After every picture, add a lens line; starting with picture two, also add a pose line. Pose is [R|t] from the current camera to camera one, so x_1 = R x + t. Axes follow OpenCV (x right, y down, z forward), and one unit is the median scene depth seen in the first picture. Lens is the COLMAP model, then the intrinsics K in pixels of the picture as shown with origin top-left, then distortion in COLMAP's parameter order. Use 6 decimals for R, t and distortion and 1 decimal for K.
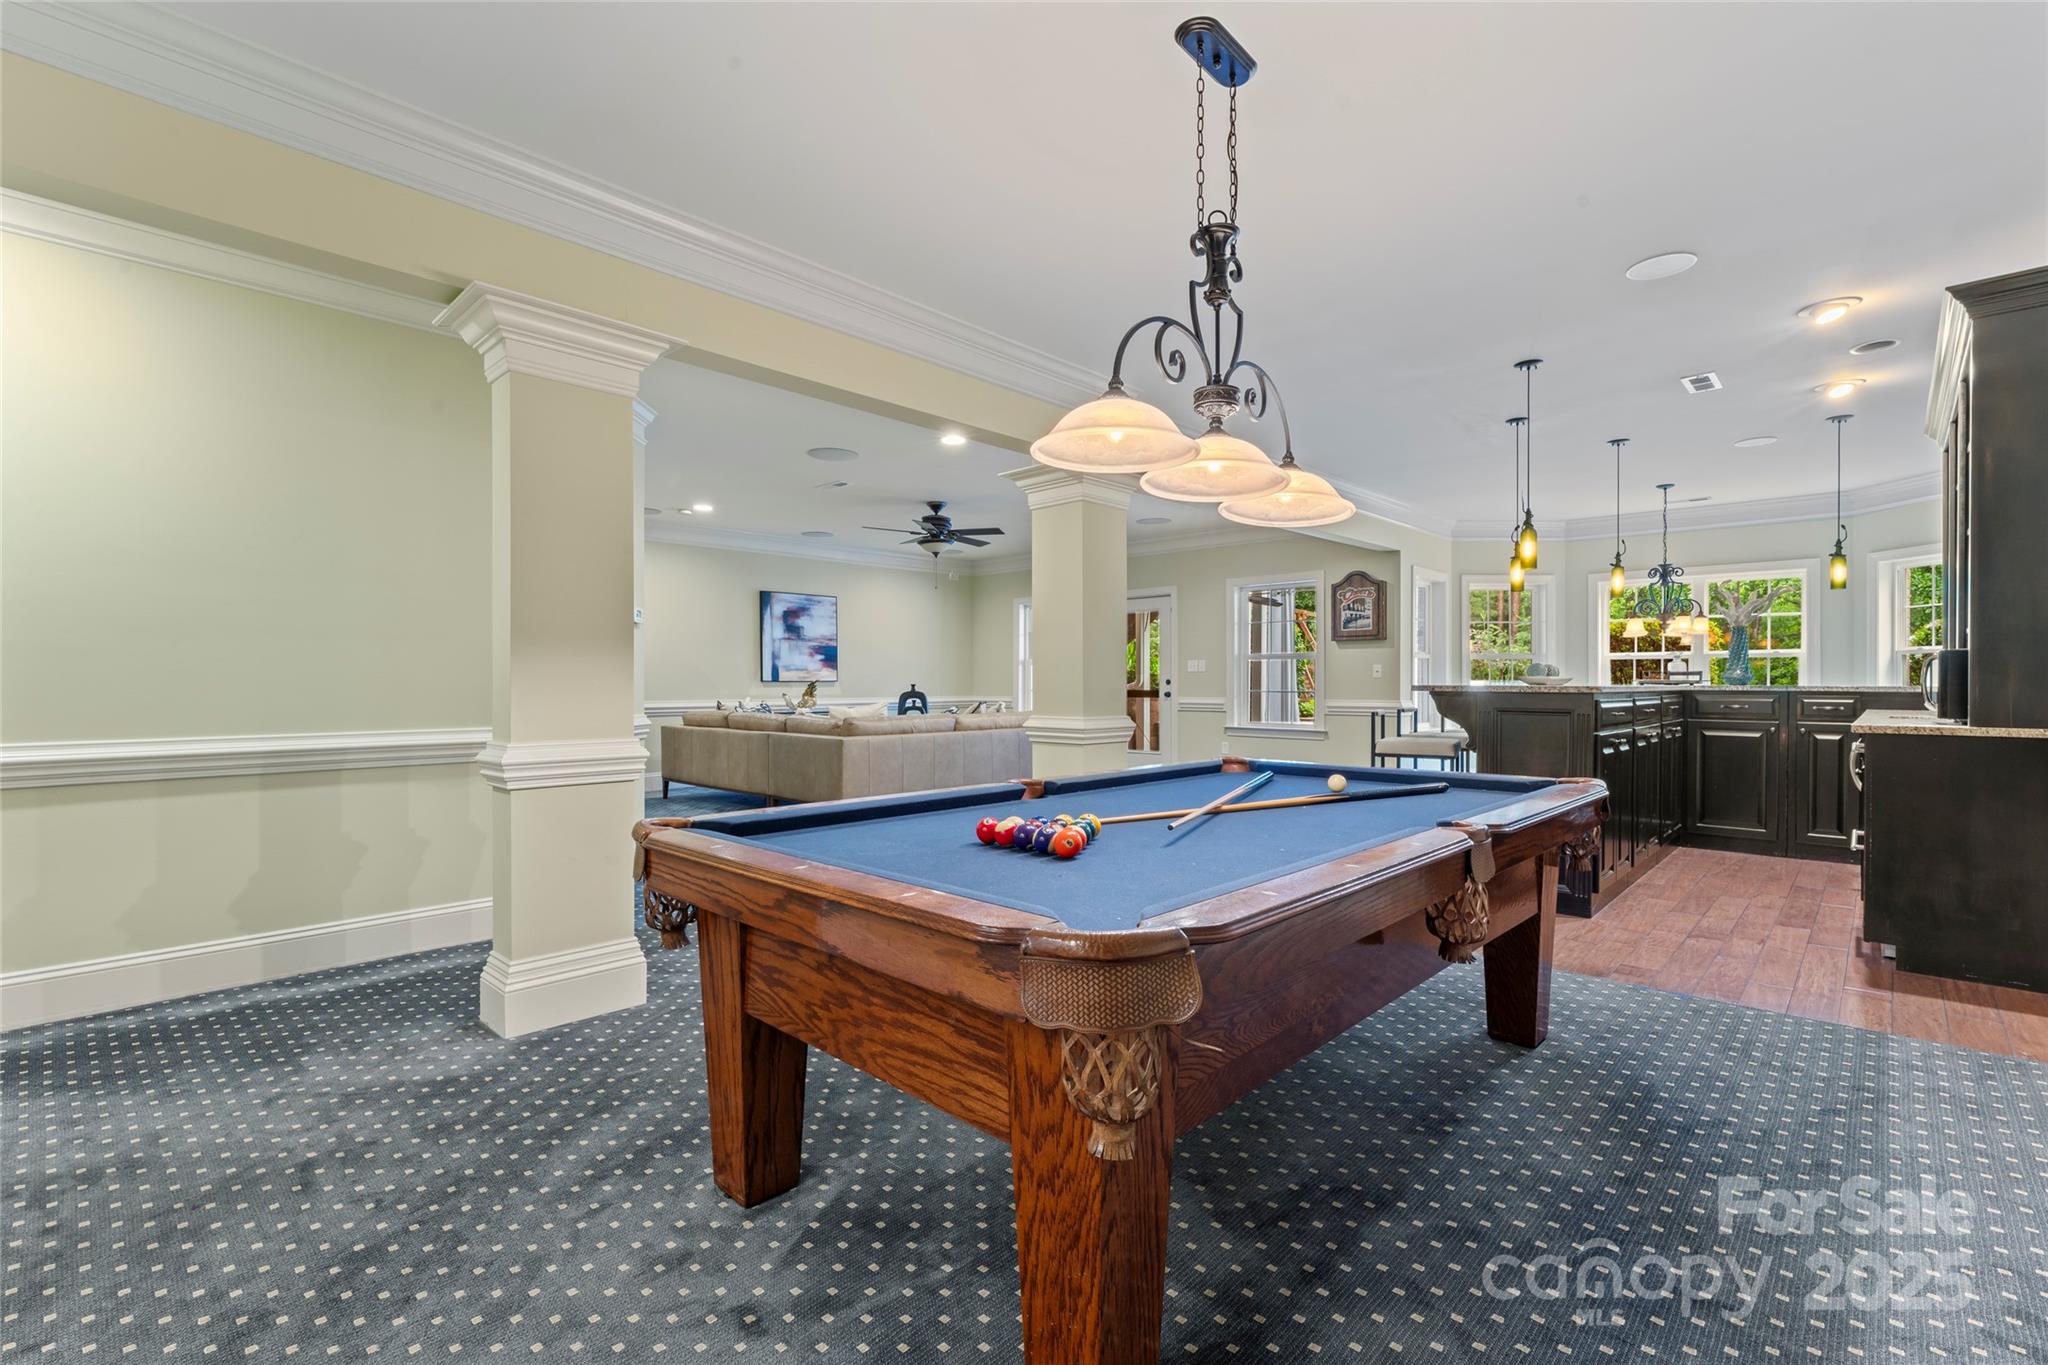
lens RADIAL K [[924.1, 0, 1008.1], [0, 924.1, 687.6], [0, 0, 1]] dist [-0.000860, 0.000198]
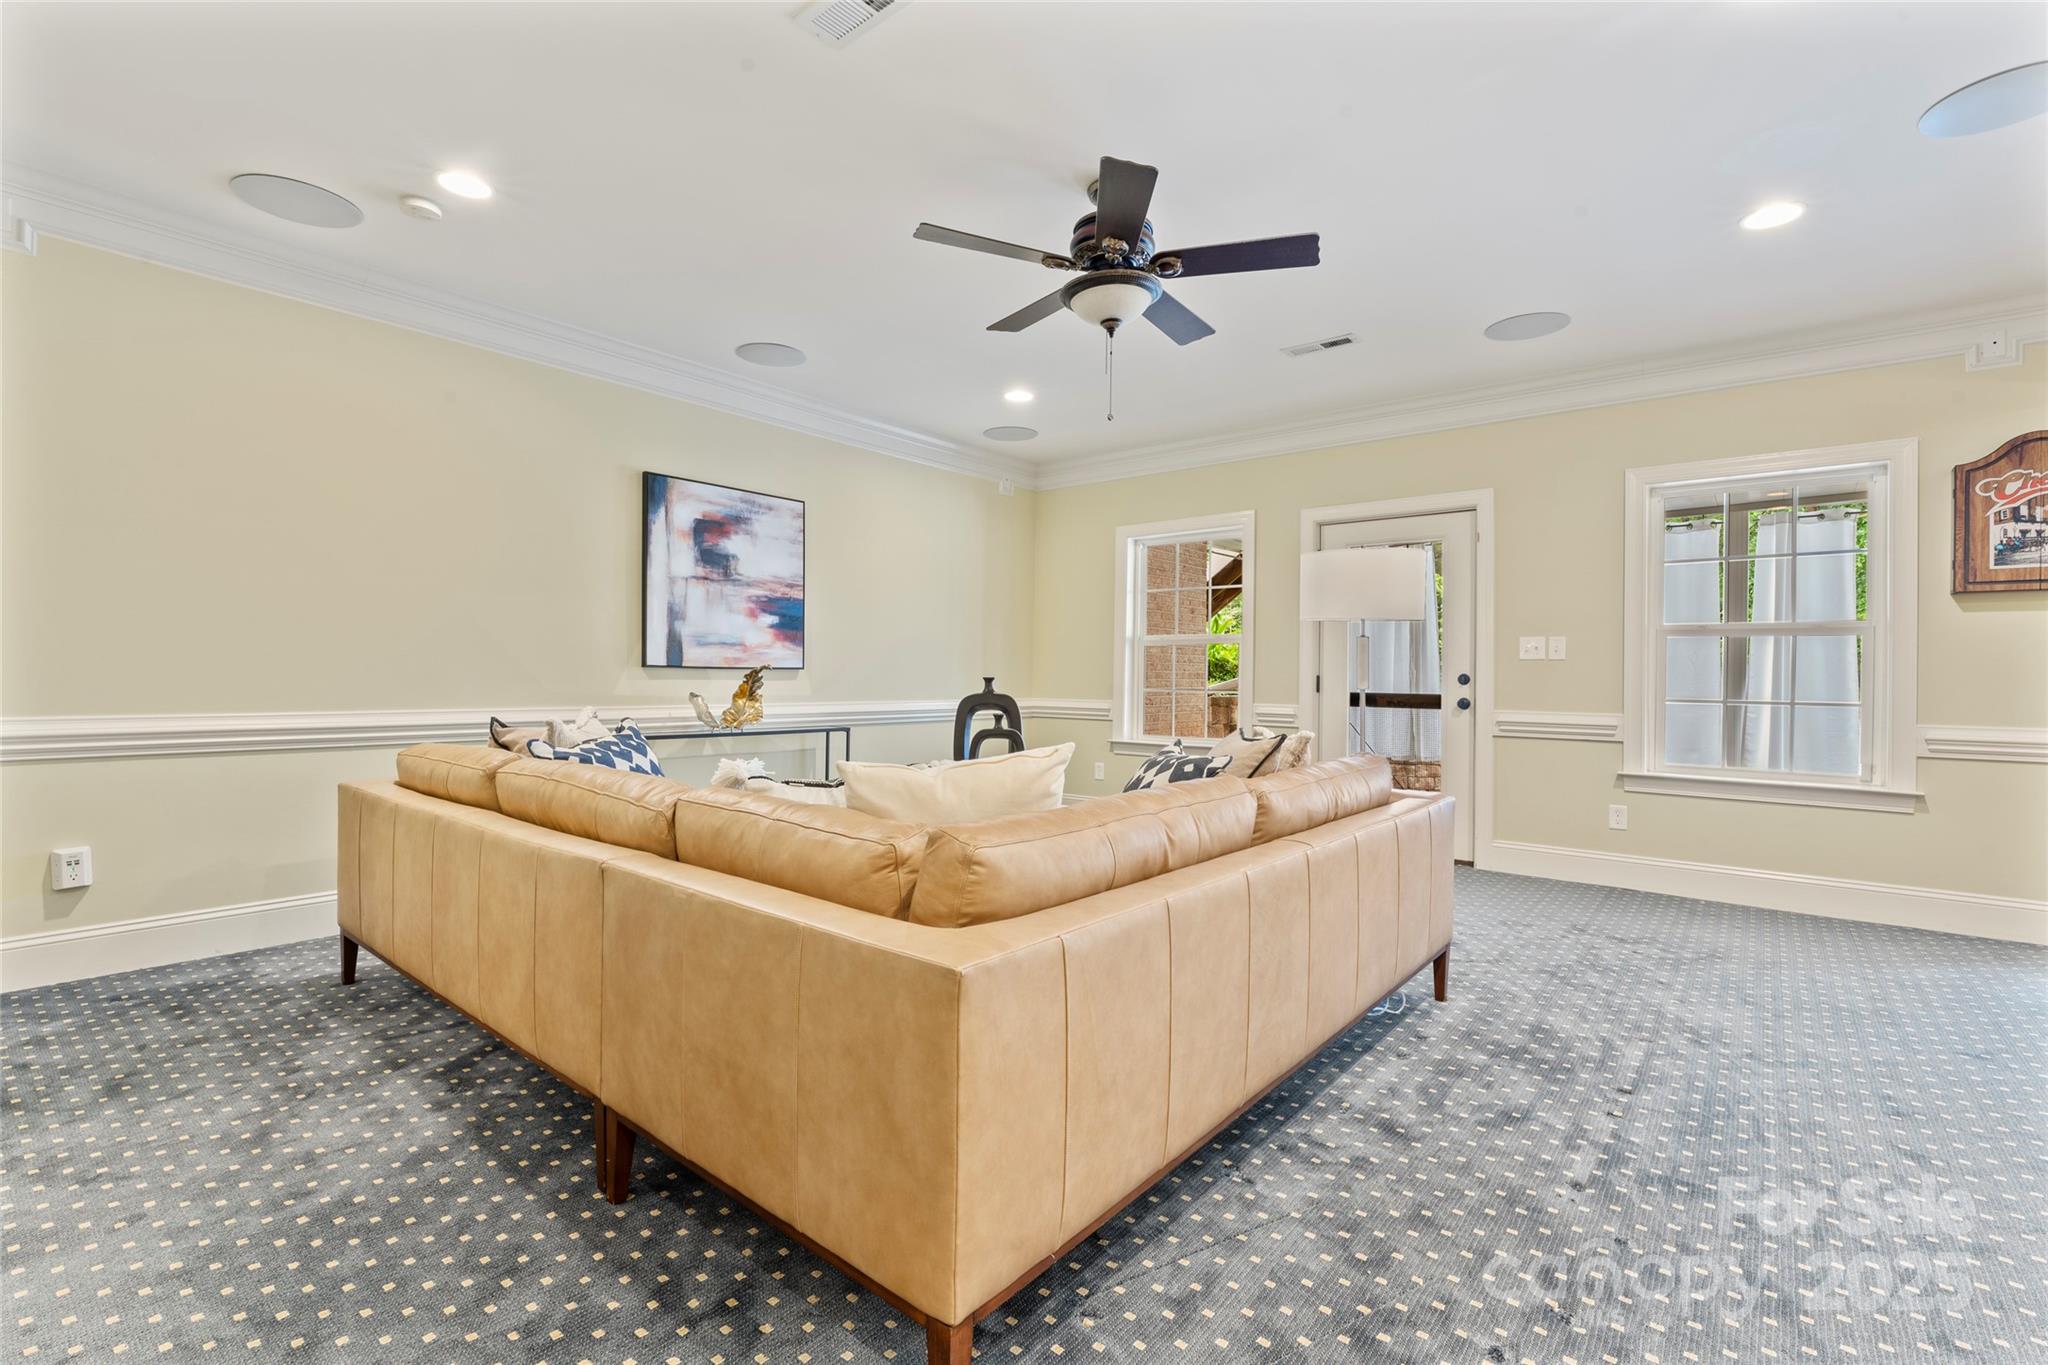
lens RADIAL K [[924.1, 0, 1019.7], [0, 924.1, 687.9], [0, 0, 1]] dist [-0.000860, 0.000198]
pose [[0.996525, 0.012073, 0.082411, -0.132187], [-0.012870, 0.999875, 0.009138, -0.003188], [-0.082290, -0.010166, 0.996557, 0.591612]]
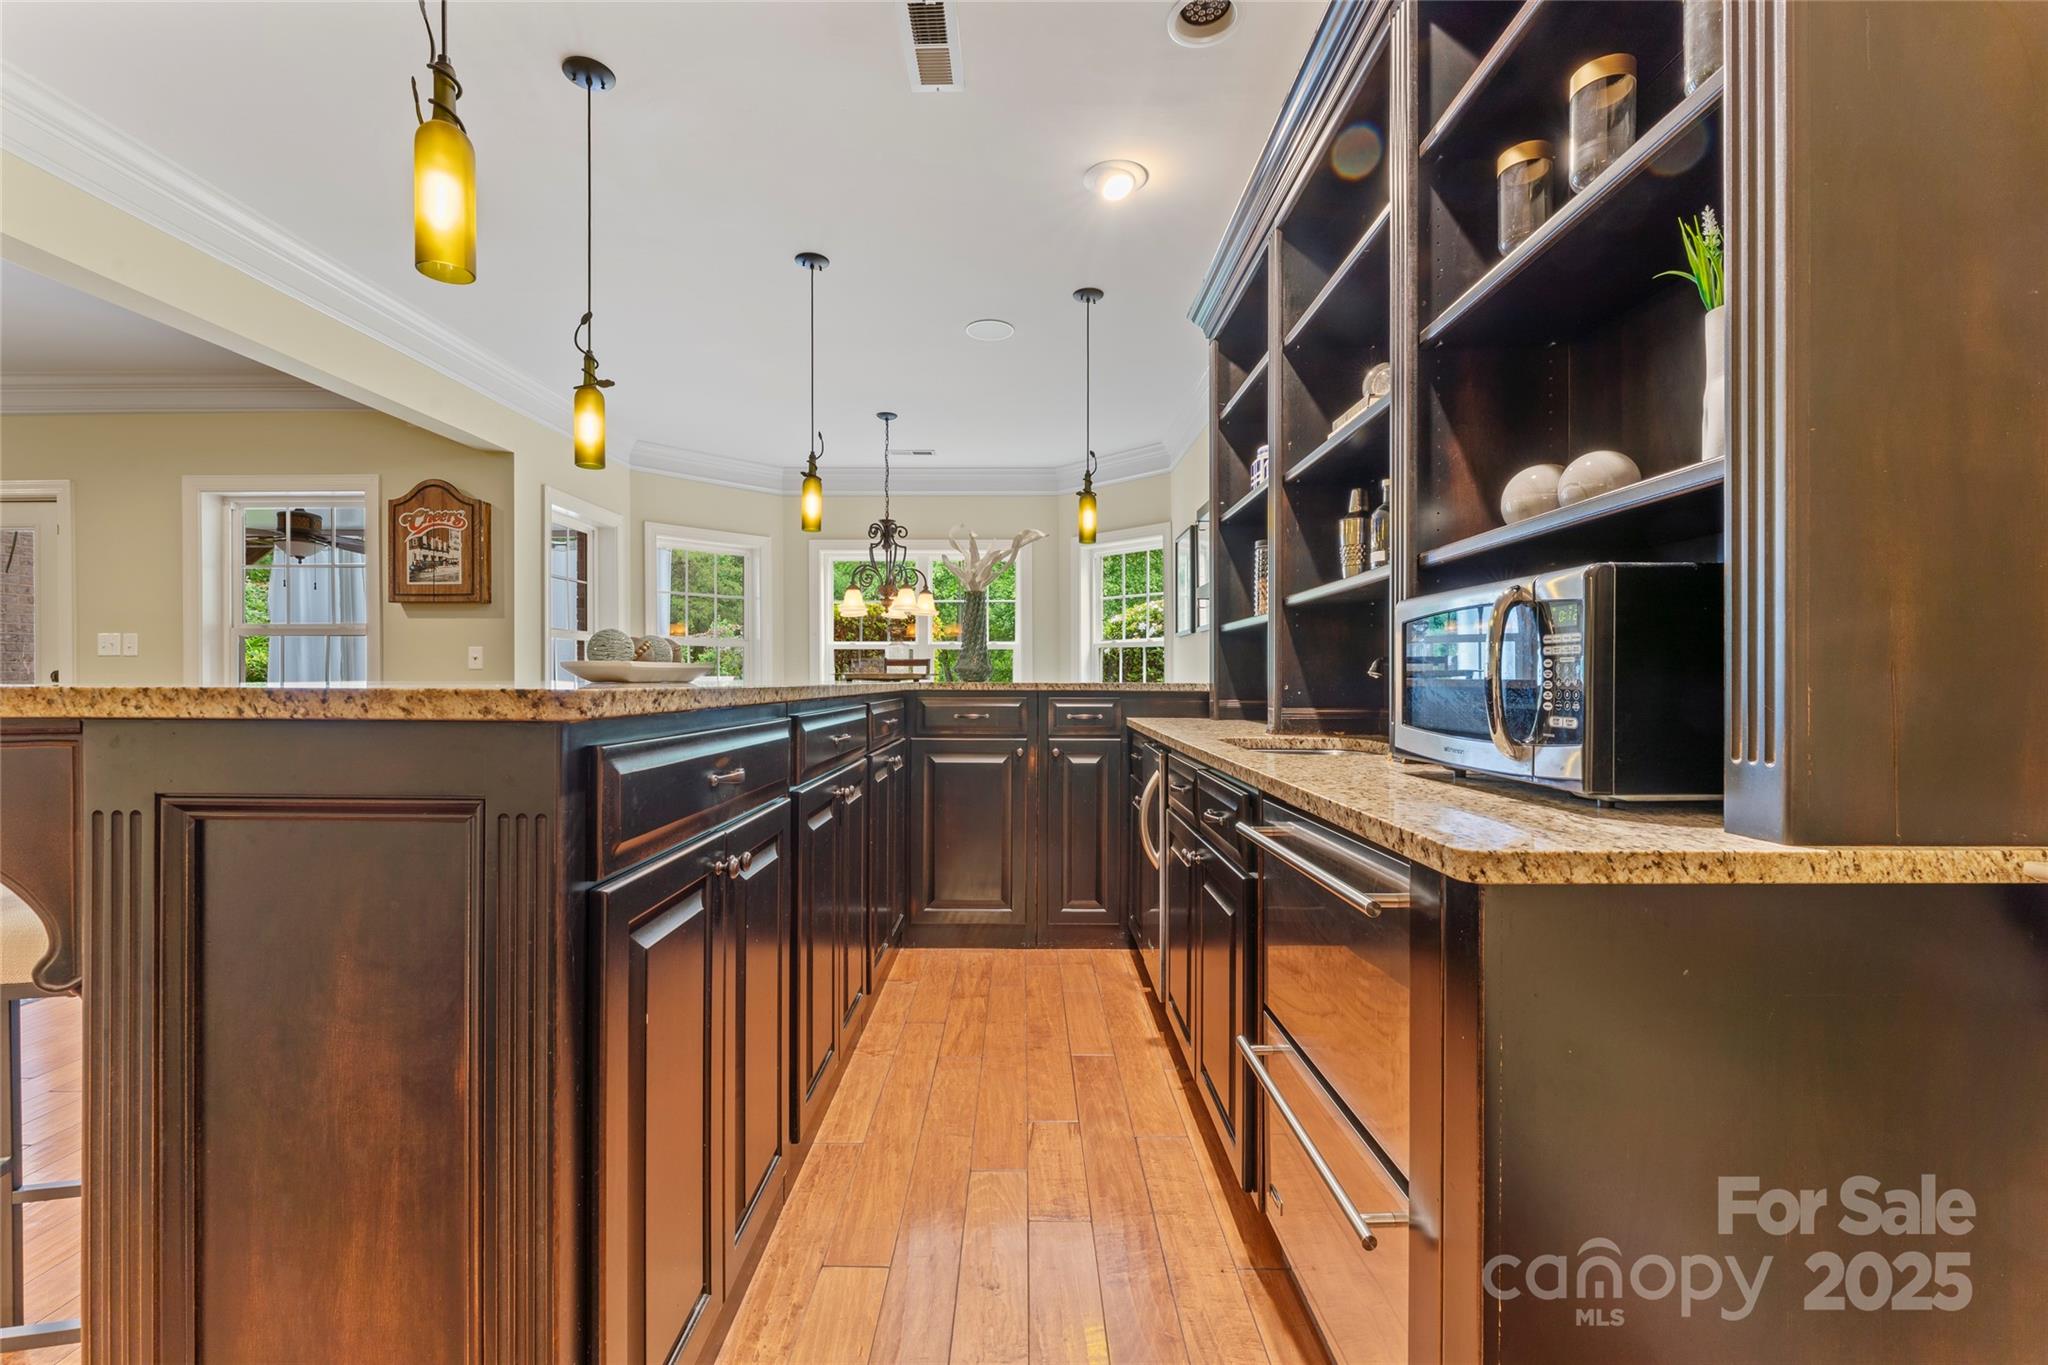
lens RADIAL K [[831.7, 0, 1017.2], [0, 831.7, 685.0], [0, 0, 1]] dist [-0.000157, -0.000075]
pose [[0.726494, -0.004063, 0.687161, 0.279745], [0.002968, 0.999992, 0.002774, -0.001286], [-0.687167, 0.000024, 0.726500, 0.377799]]
